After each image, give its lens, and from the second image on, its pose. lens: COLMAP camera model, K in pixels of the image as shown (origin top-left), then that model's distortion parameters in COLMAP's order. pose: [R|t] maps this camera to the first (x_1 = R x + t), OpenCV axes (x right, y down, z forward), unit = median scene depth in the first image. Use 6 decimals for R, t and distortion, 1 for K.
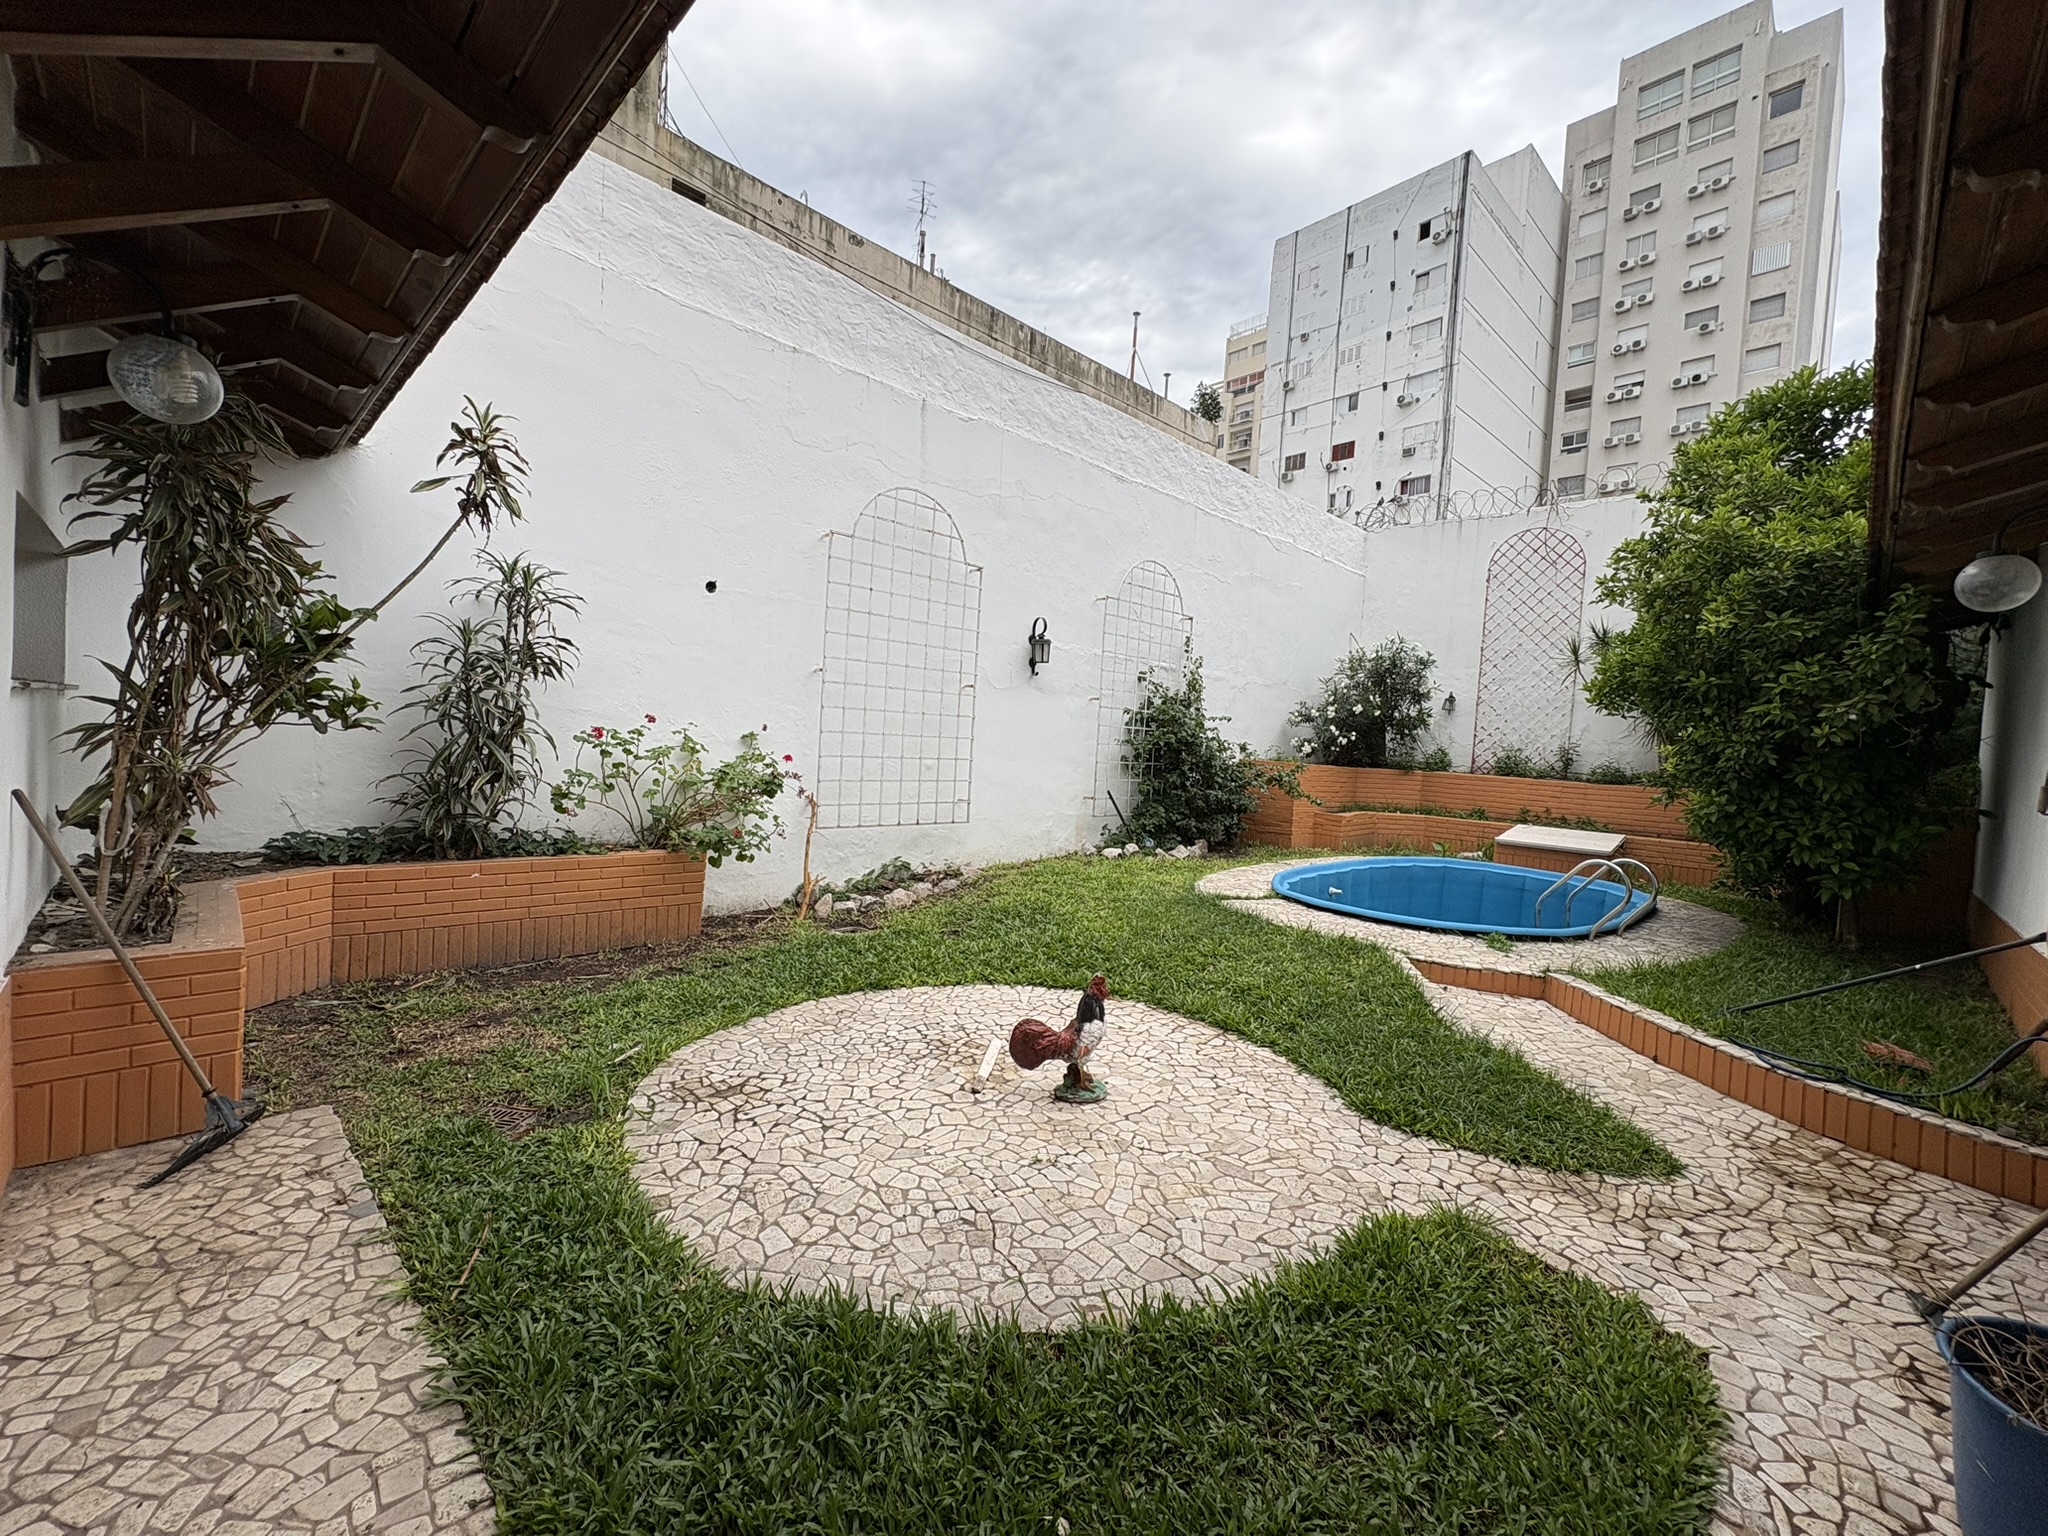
lens RADIAL K [[819.7, 0, 1032.1], [0, 819.7, 767.9], [0, 0, 1]] dist [0.000612, 0.000125]
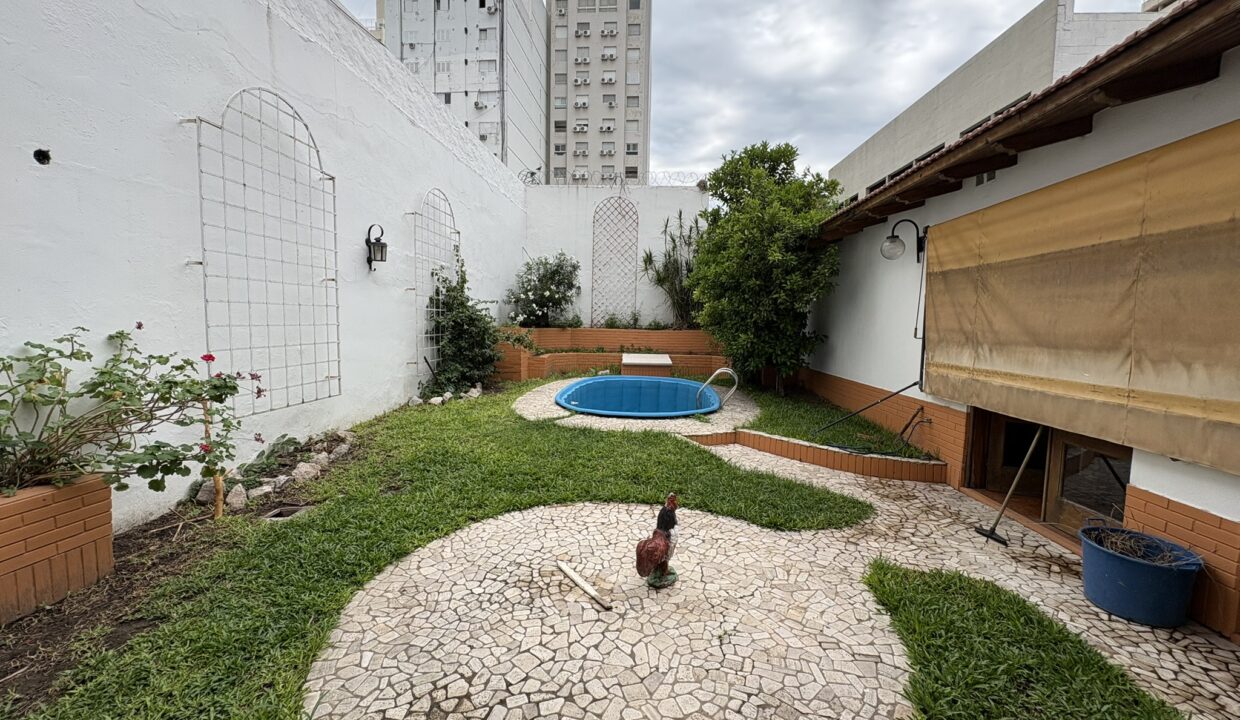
lens RADIAL K [[491.9, 0, 618.4], [0, 491.9, 360.2], [0, 0, 1]] dist [0.001203, 0.000240]
pose [[0.746614, -0.096739, 0.658186, -0.264389], [0.048967, 0.994678, 0.090650, -0.031258], [-0.663453, -0.035451, 0.747378, 0.212868]]
